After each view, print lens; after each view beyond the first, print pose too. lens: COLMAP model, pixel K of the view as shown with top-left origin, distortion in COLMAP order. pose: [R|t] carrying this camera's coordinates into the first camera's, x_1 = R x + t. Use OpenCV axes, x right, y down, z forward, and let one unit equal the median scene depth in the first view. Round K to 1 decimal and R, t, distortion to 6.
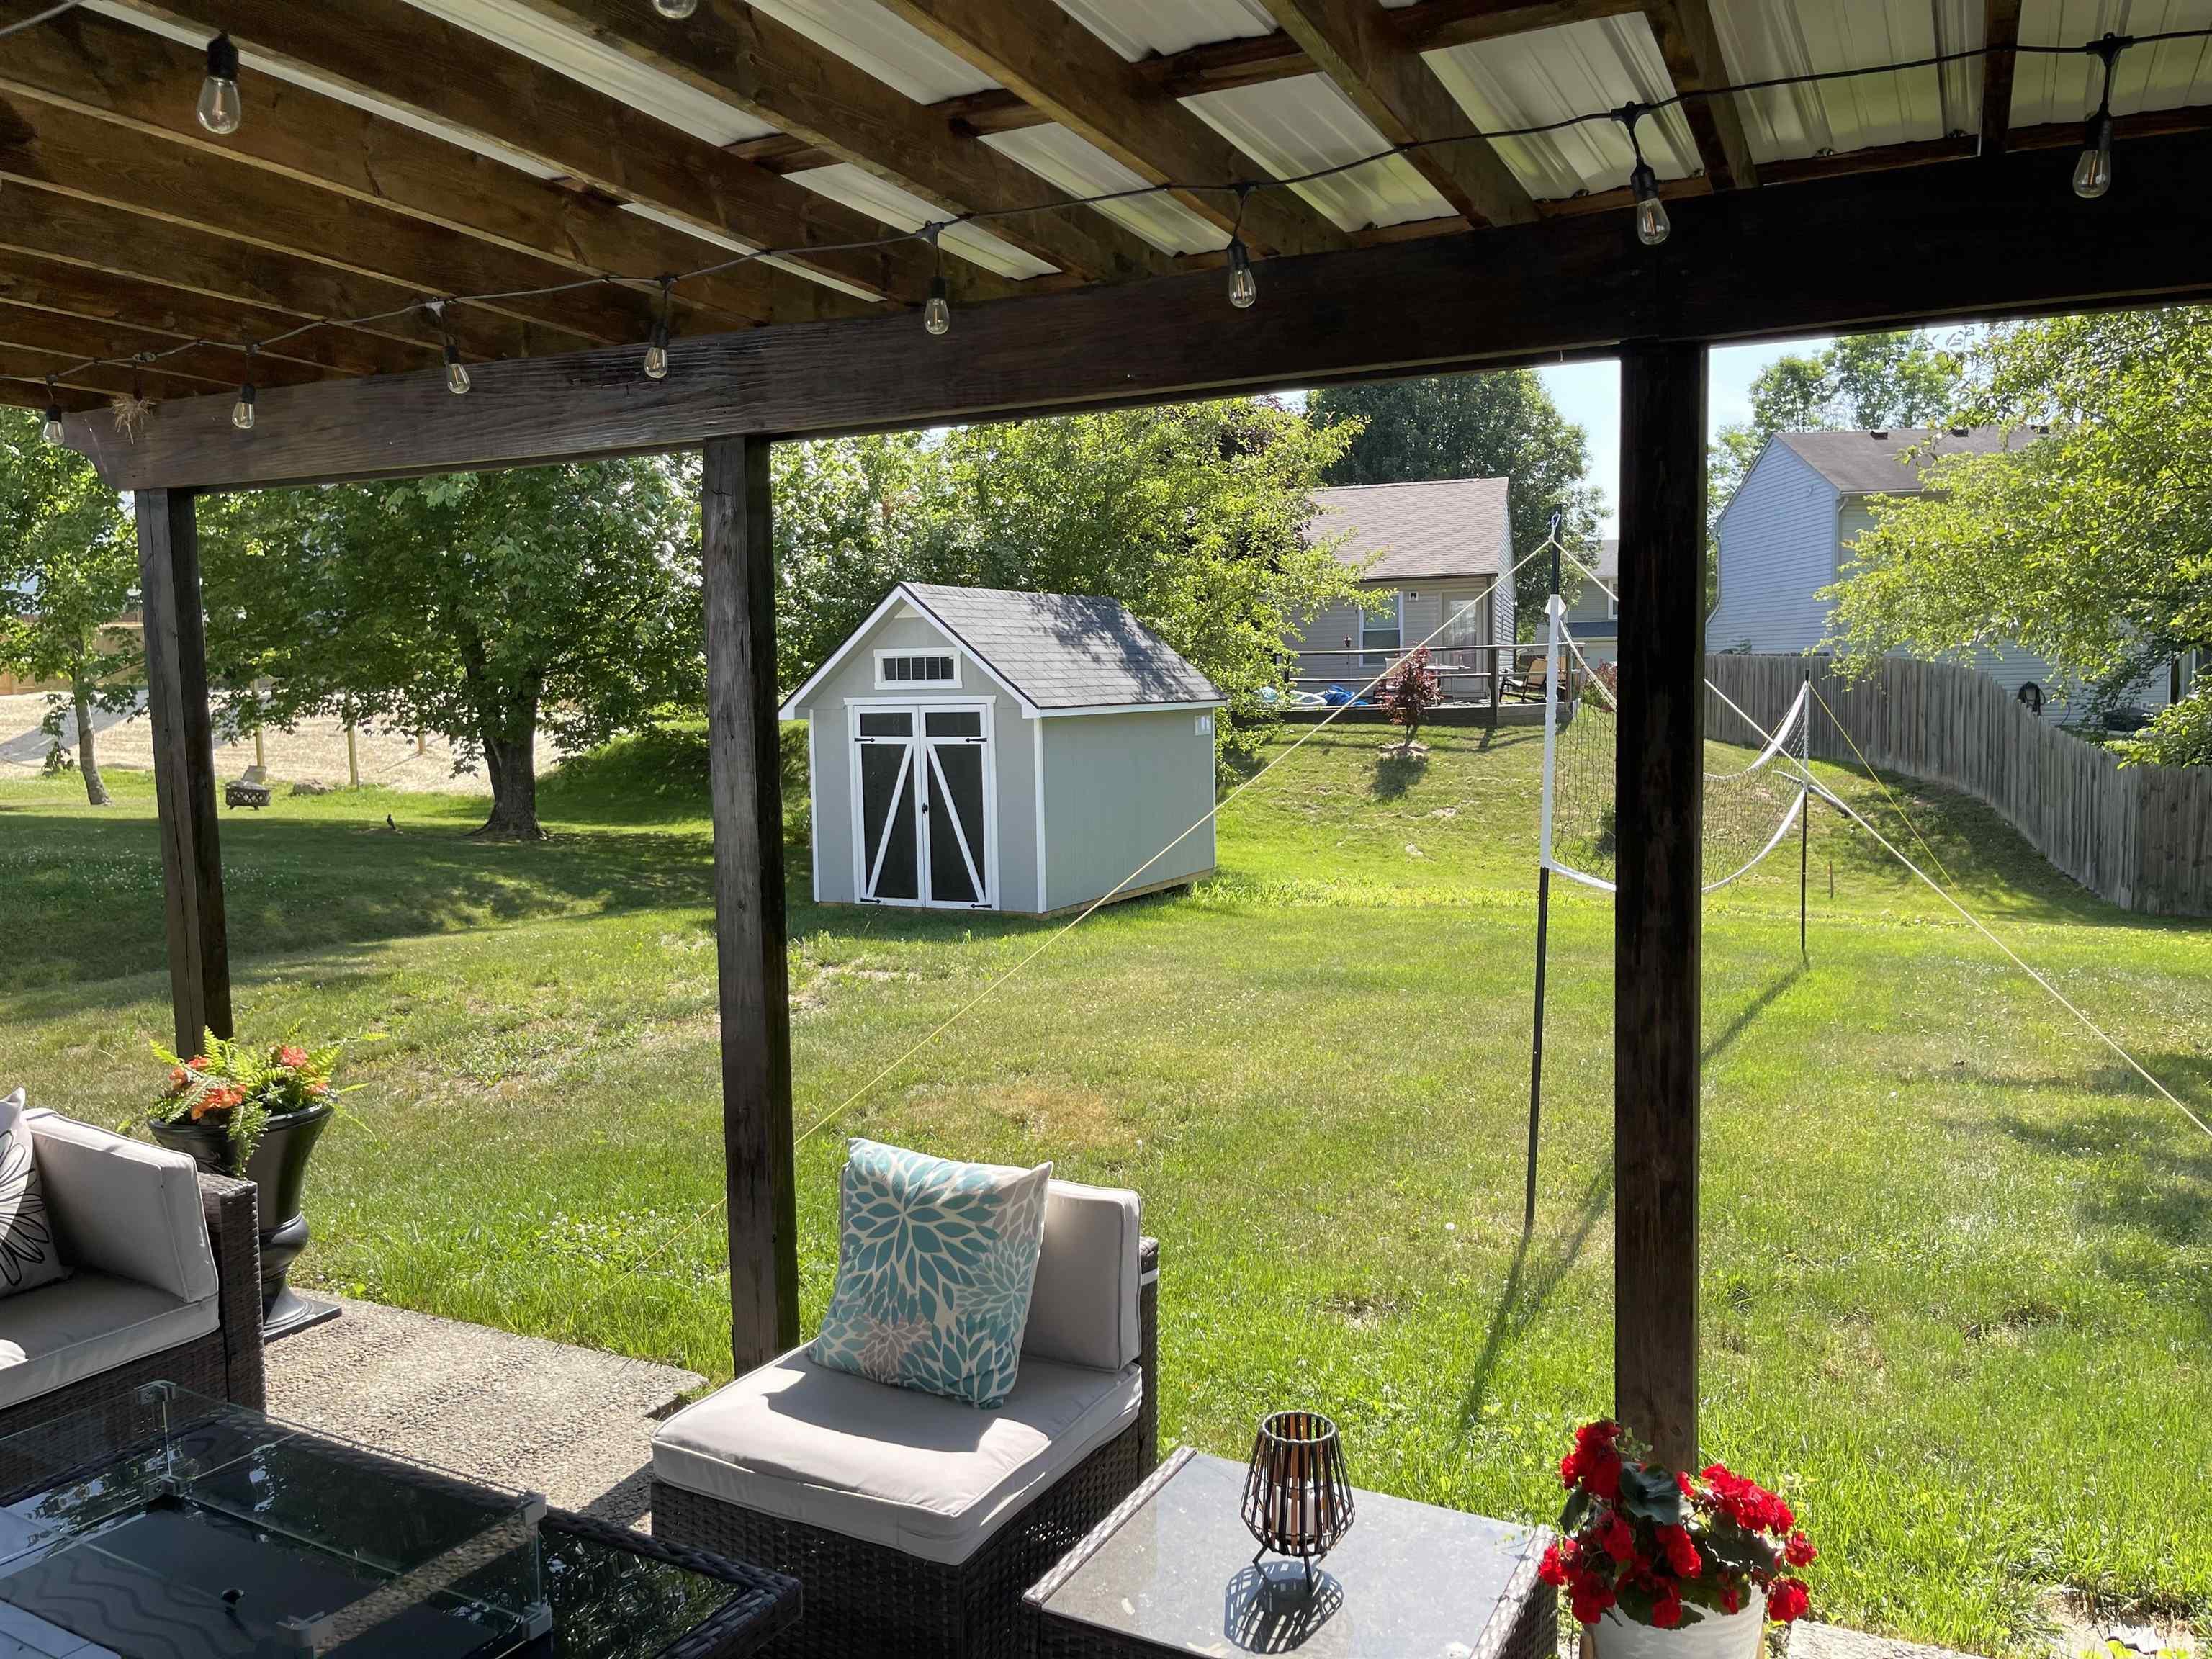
lens RADIAL K [[1655.3, 0, 1140.4], [0, 1655.3, 832.4], [0, 0, 1]] dist [0.064002, -0.088370]
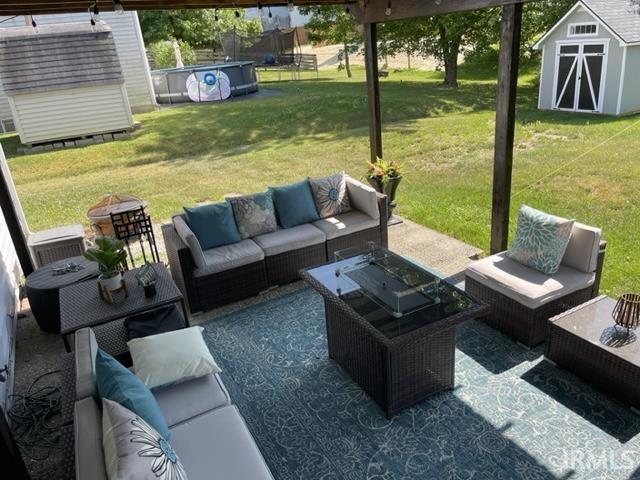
lens RADIAL K [[485.5, 0, 320.0], [0, 485.5, 240.0], [0, 0, 1]] dist [0.078702, -0.117037]
pose [[0.819421, 0.160698, -0.550205, 0.049435], [0.027638, 0.947703, 0.317956, -0.067617], [0.572526, -0.275746, 0.772126, -0.111830]]
